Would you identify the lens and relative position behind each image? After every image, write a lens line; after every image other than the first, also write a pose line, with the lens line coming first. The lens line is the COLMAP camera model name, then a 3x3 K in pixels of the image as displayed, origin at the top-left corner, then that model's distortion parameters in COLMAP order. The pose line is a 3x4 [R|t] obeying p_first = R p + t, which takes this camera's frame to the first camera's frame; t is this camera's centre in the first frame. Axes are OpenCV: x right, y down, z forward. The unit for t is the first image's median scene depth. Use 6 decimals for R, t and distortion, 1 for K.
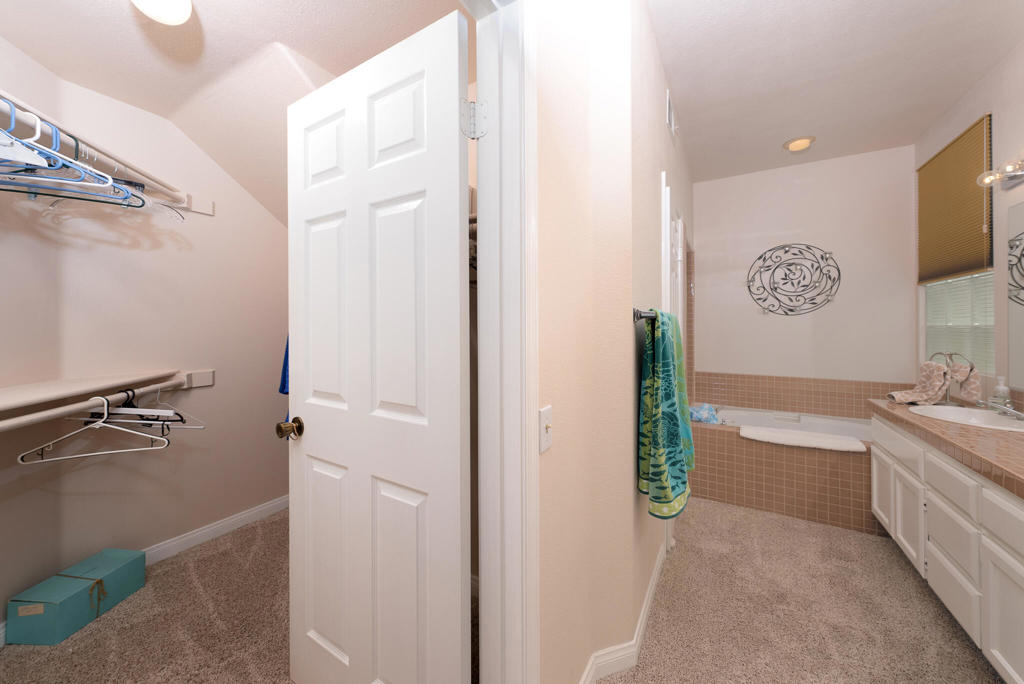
lens RADIAL K [[364.4, 0, 515.4], [0, 364.4, 327.0], [0, 0, 1]] dist [0.000484, 0.000199]
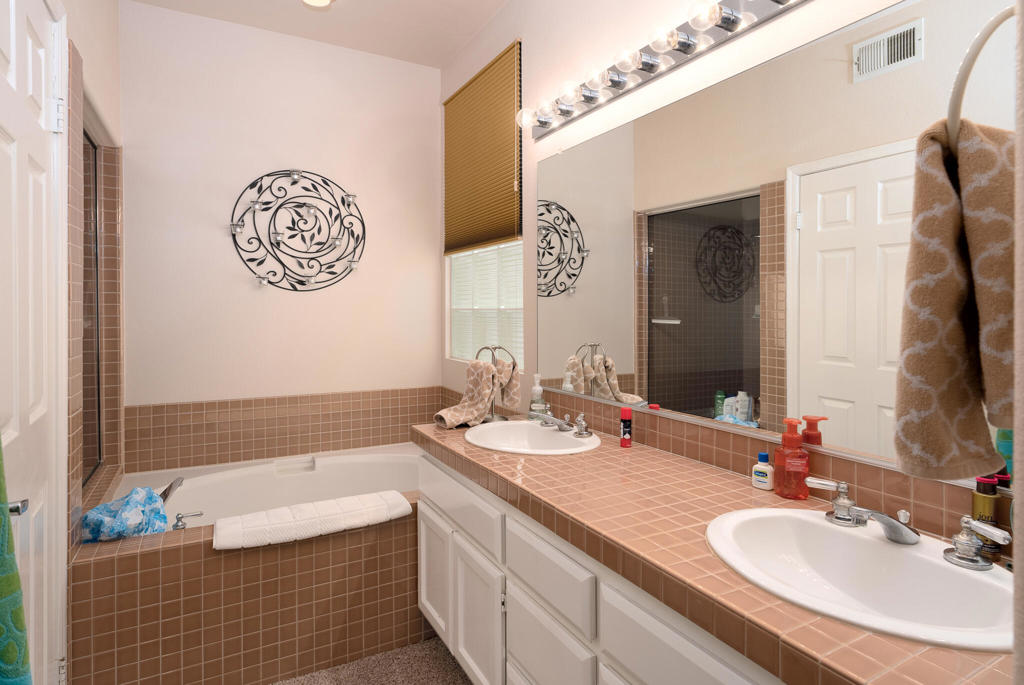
lens RADIAL K [[549.9, 0, 513.5], [0, 549.9, 311.2], [0, 0, 1]] dist [0.005684, 0.000392]
pose [[0.510891, -0.000948, 0.859645, 0.175396], [0.000174, 0.999999, 0.001000, -0.000159], [-0.859646, -0.000361, 0.510891, 0.263968]]
